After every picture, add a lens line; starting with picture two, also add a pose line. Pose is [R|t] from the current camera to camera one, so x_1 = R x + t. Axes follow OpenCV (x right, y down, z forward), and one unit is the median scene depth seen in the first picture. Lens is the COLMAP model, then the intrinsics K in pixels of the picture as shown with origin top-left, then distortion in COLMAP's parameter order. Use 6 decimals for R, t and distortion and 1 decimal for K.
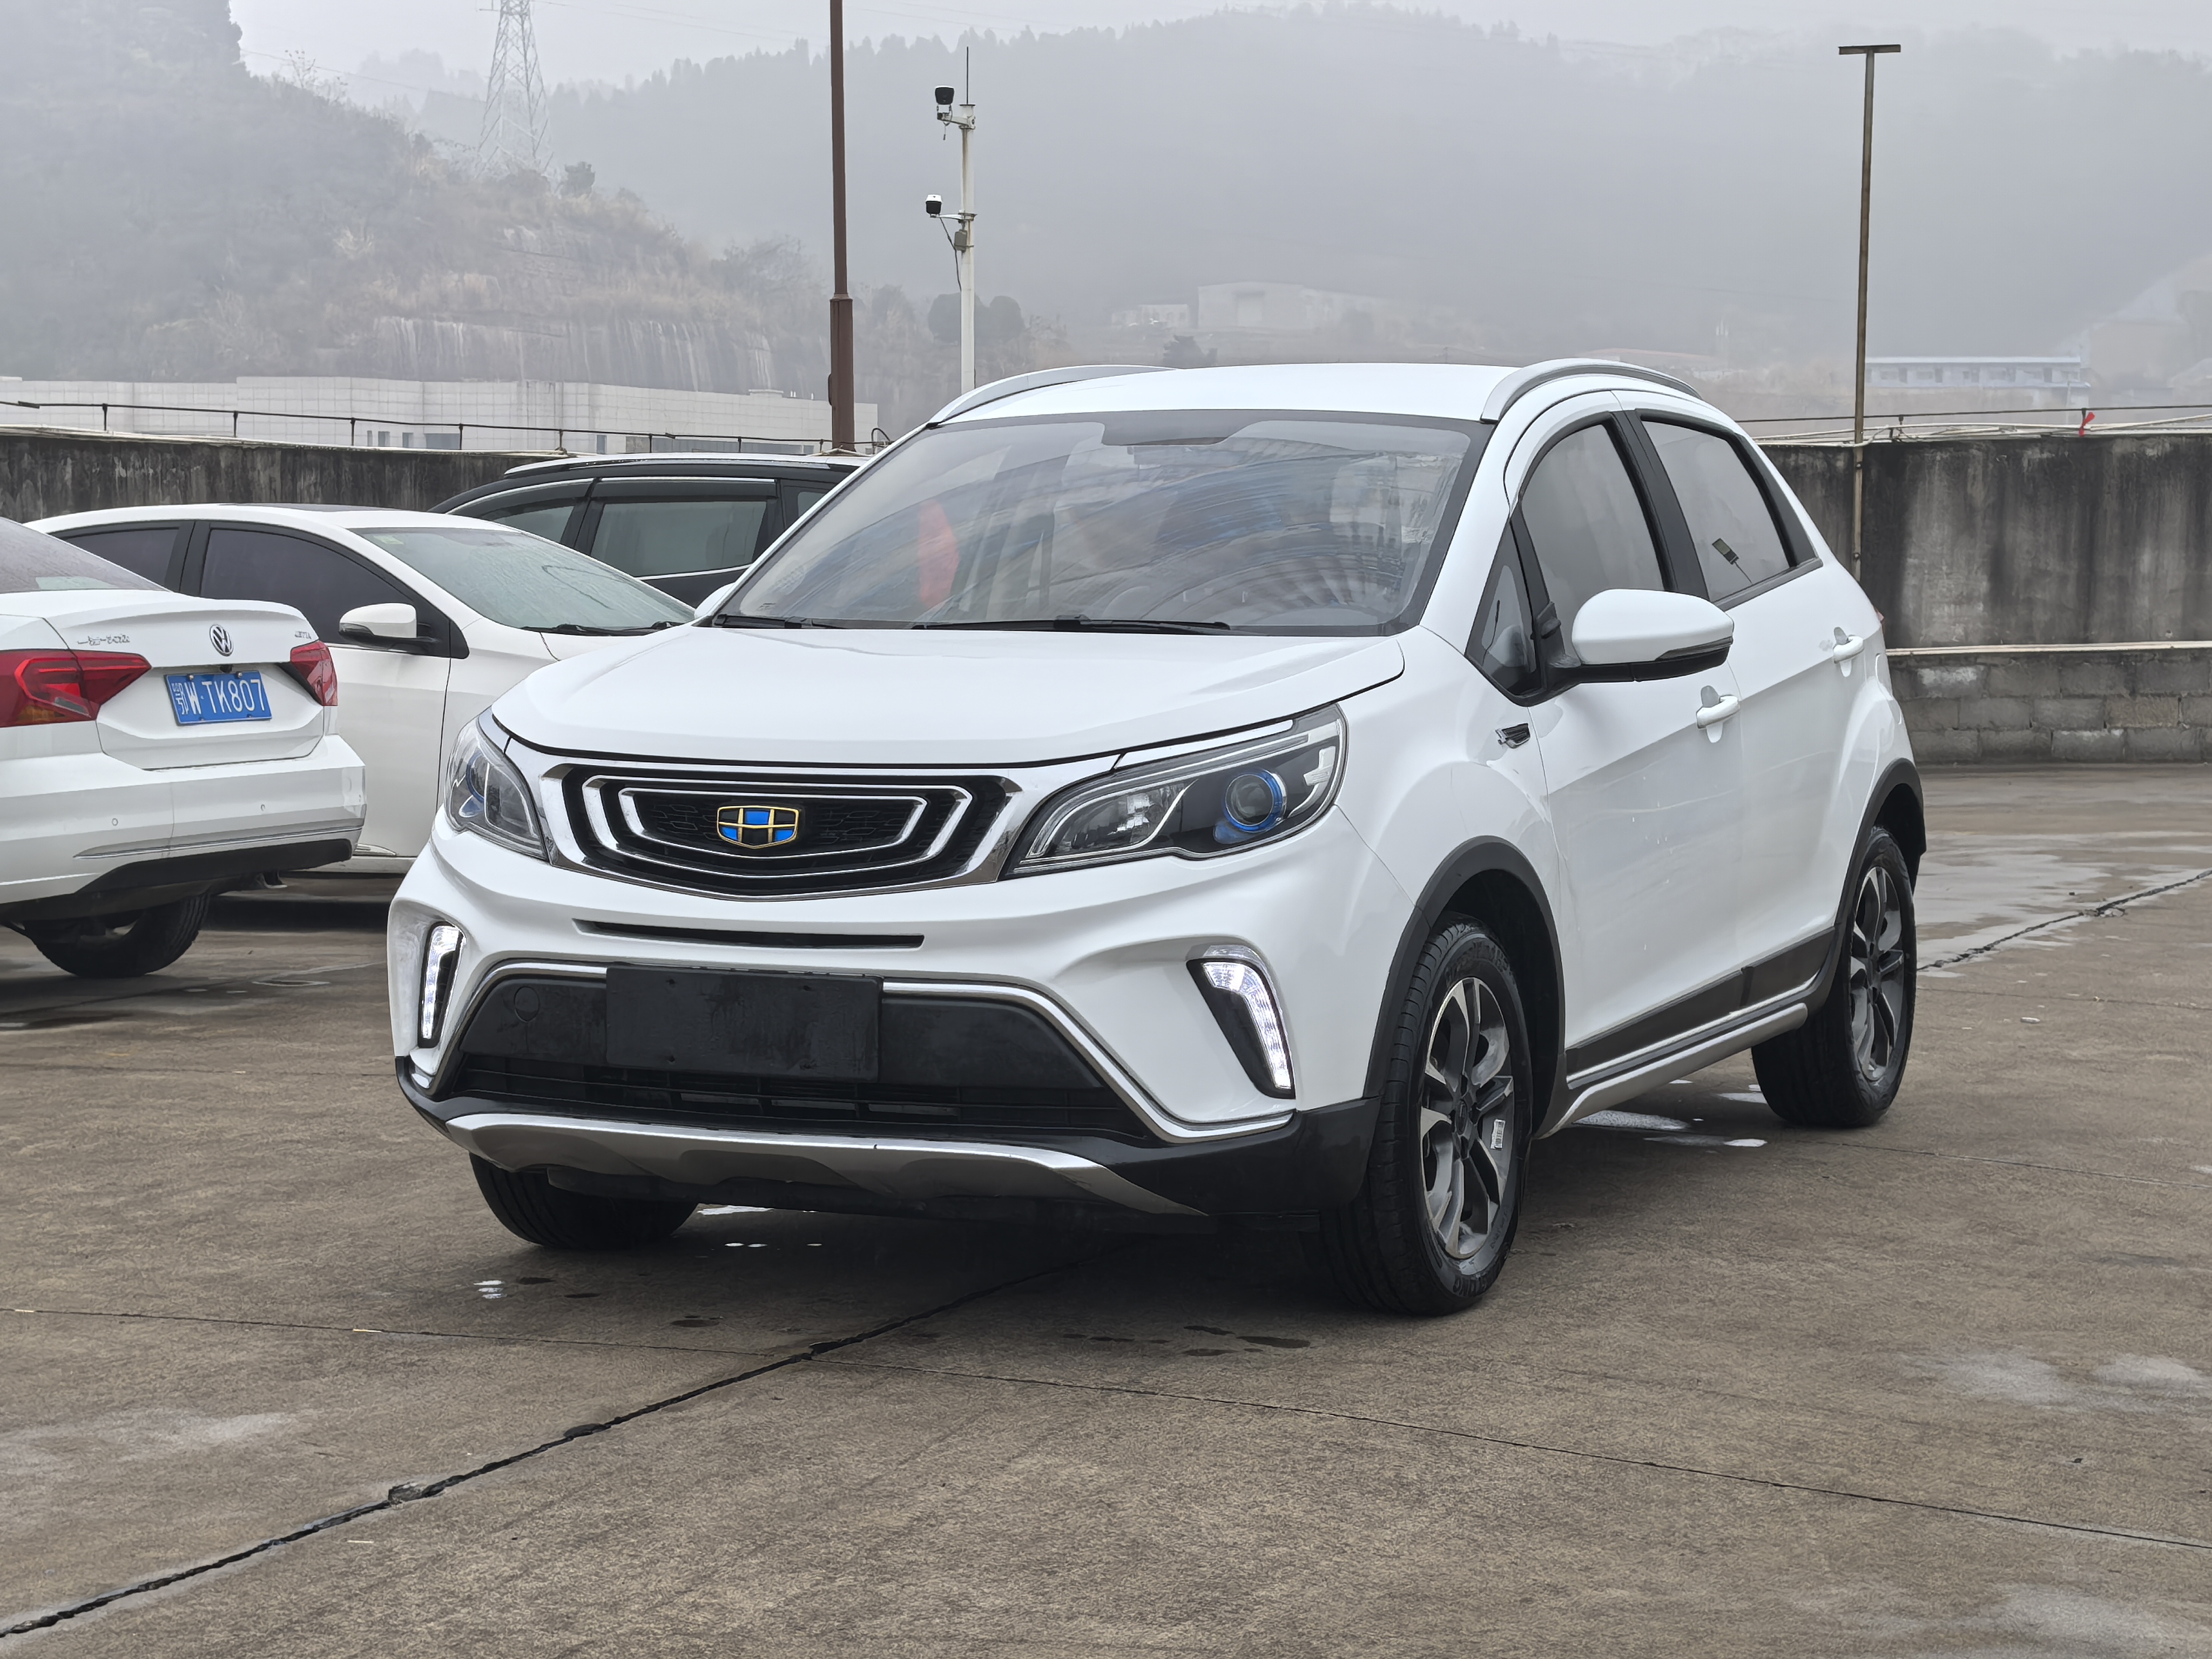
lens RADIAL K [[4495.0, 0, 1102.8], [0, 4495.0, 834.4], [0, 0, 1]] dist [0.182439, 0.000000]
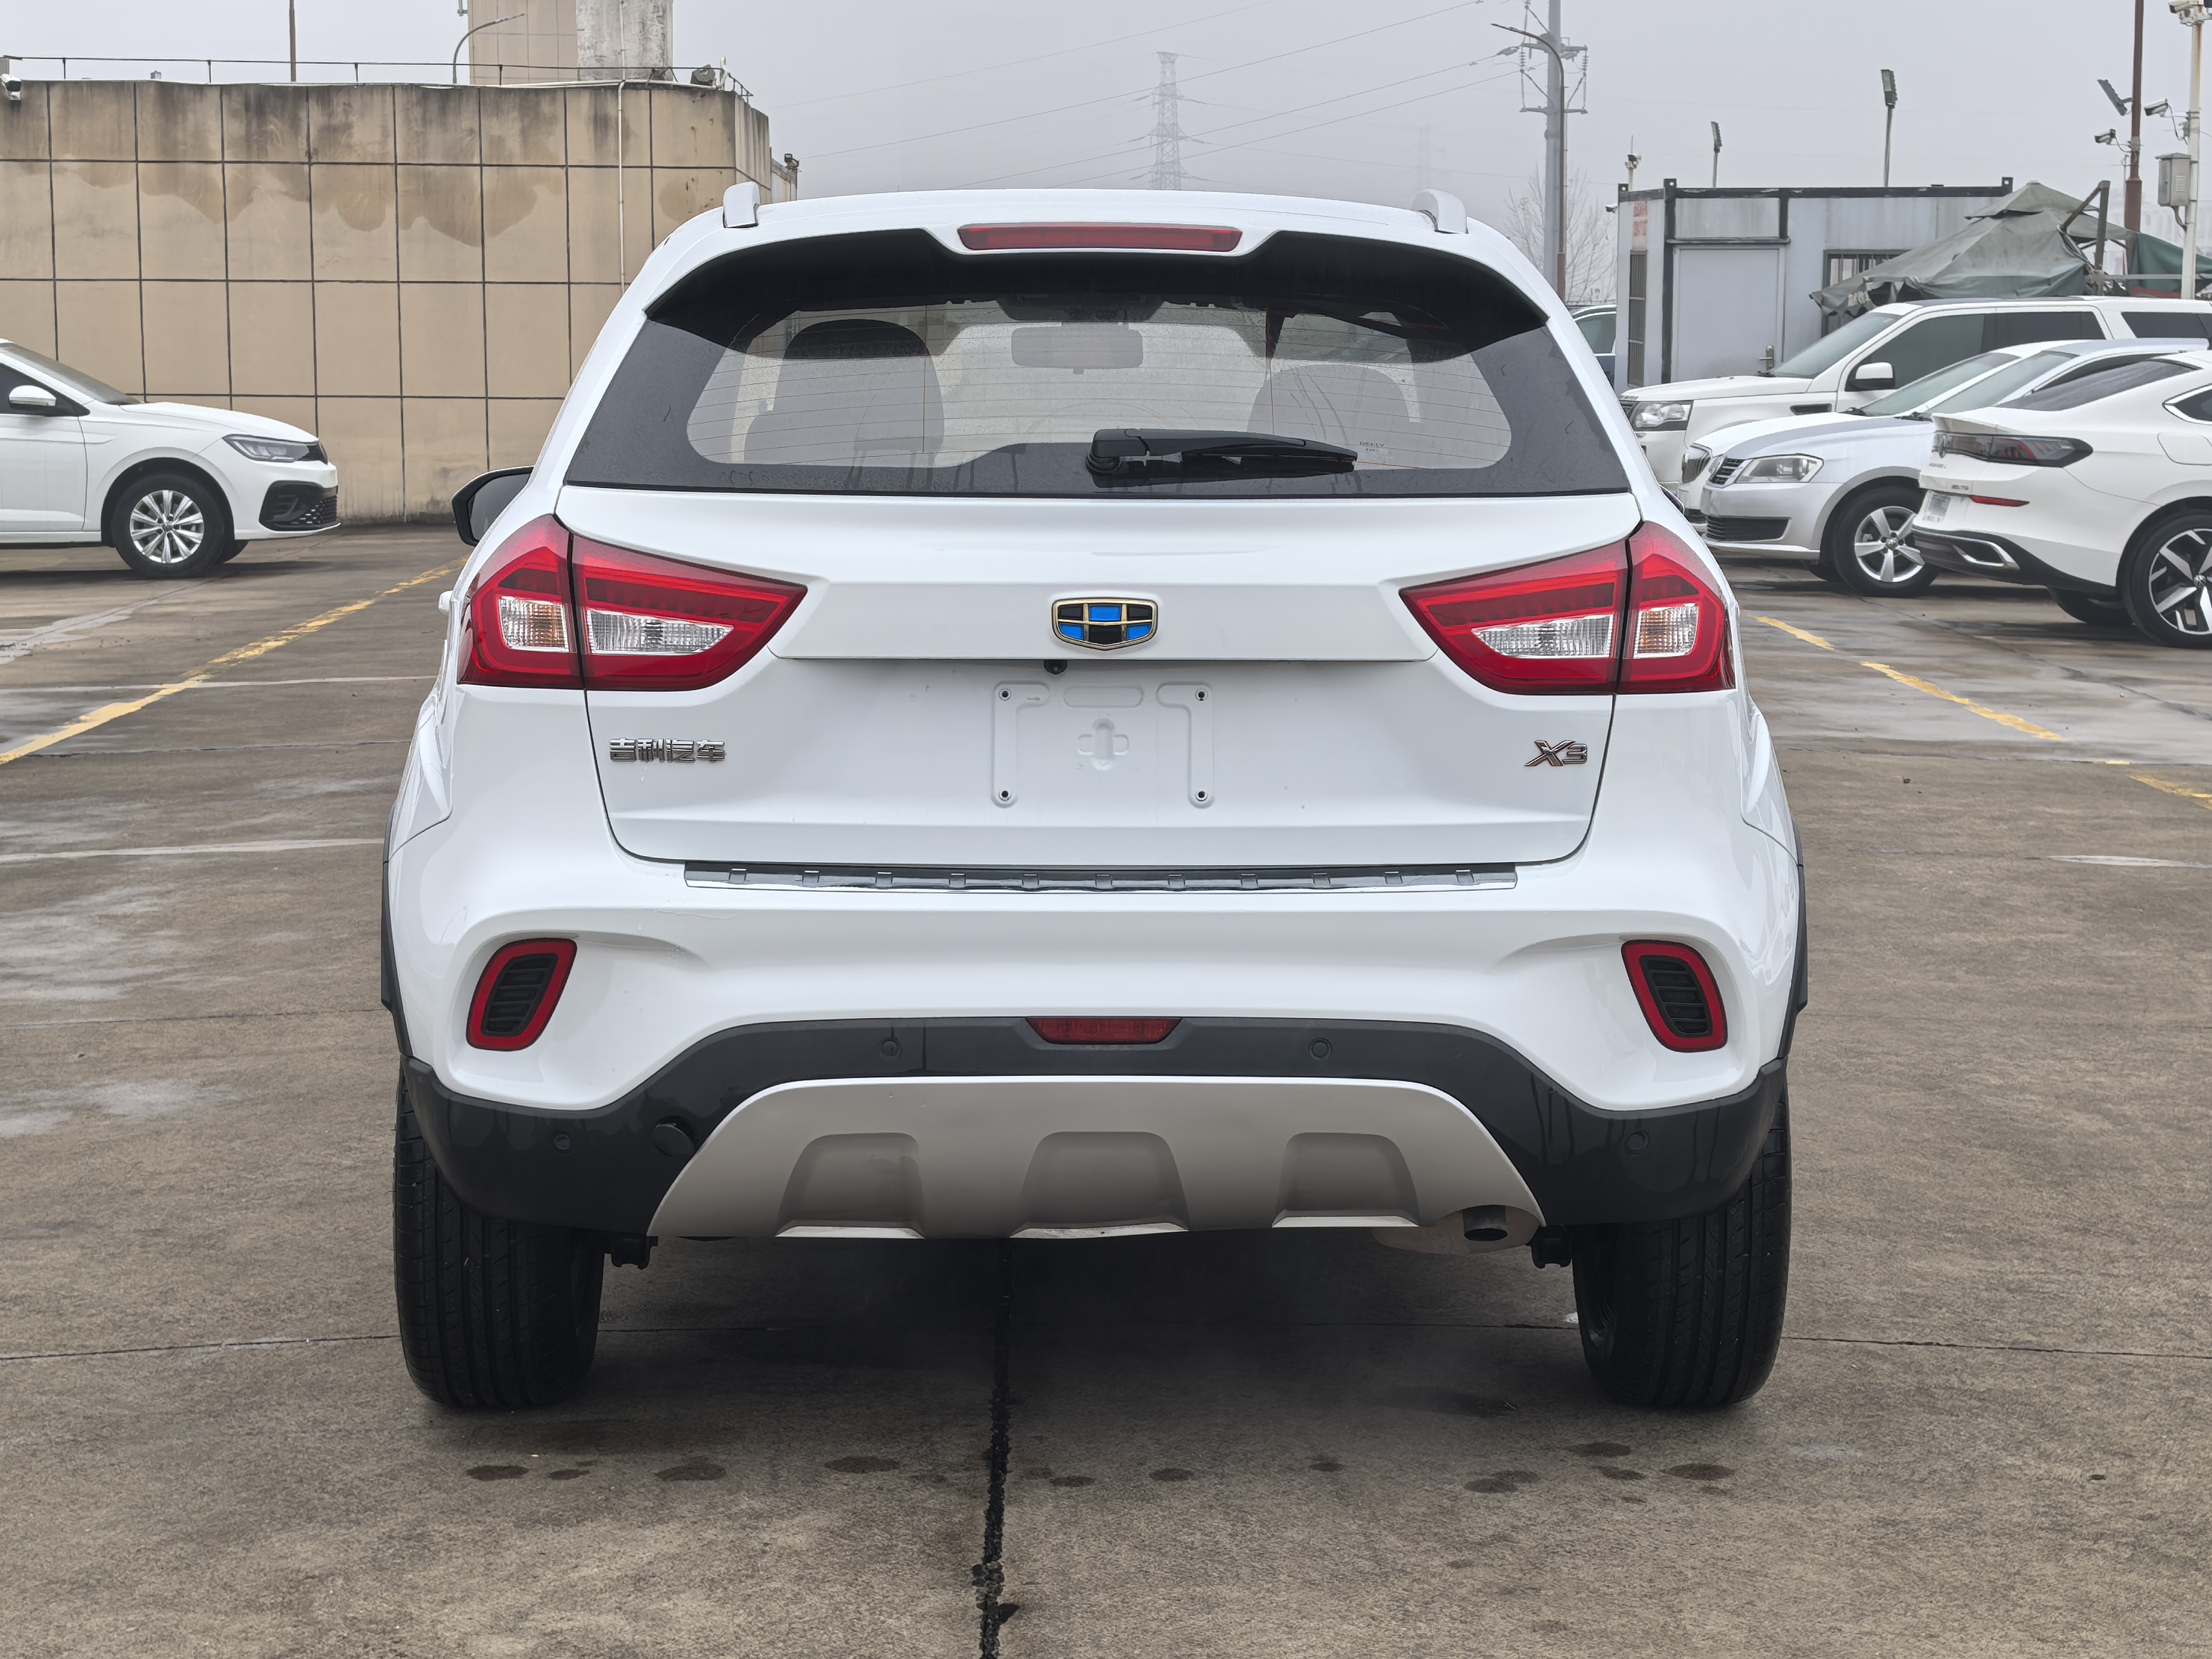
lens RADIAL K [[4495.0, 0, 1109.4], [0, 4495.0, 832.4], [0, 0, 1]] dist [0.182439, 0.000000]
pose [[-0.903565, 0.030371, -0.427373, 0.480592], [-0.049099, 0.983573, 0.173702, -0.169487], [0.425628, 0.177935, -0.887232, 2.168088]]
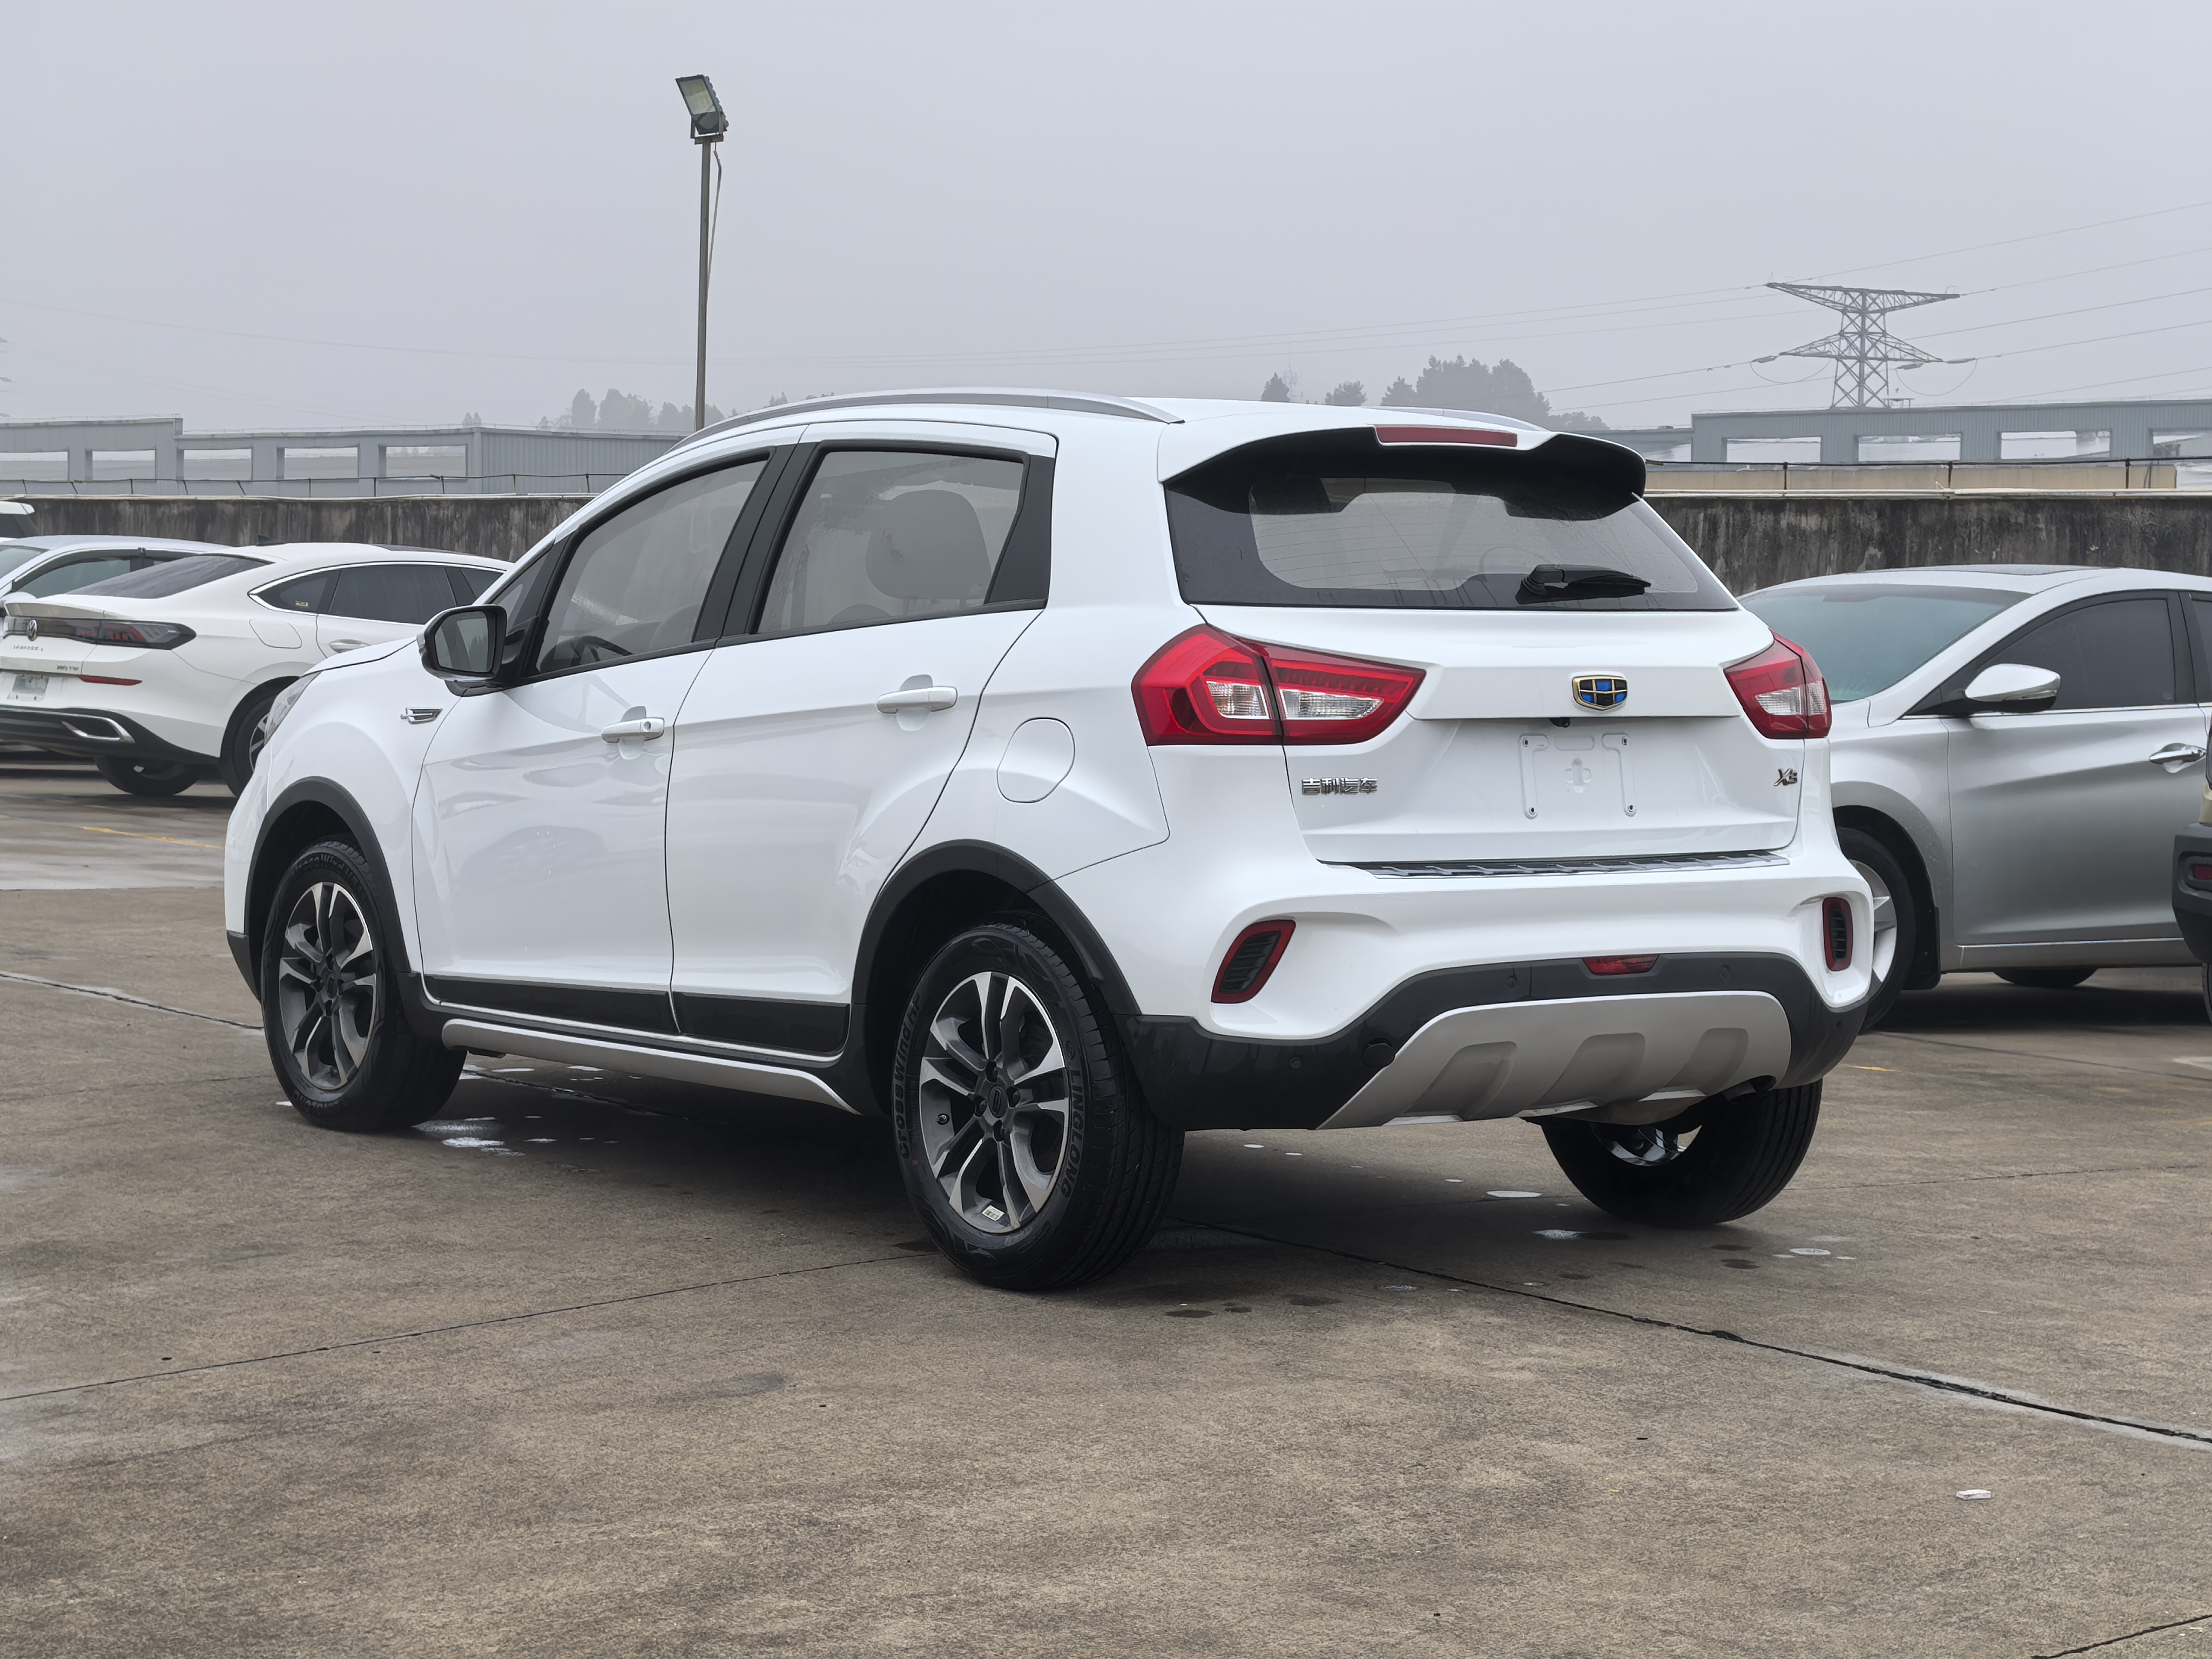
lens RADIAL K [[4495.0, 0, 1112.4], [0, 4495.0, 833.2], [0, 0, 1]] dist [0.182439, 0.000000]
pose [[-0.500804, 0.031081, -0.865003, 1.205662], [-0.087297, 0.992446, 0.086203, -0.124053], [0.861147, 0.118683, -0.494307, 1.946352]]
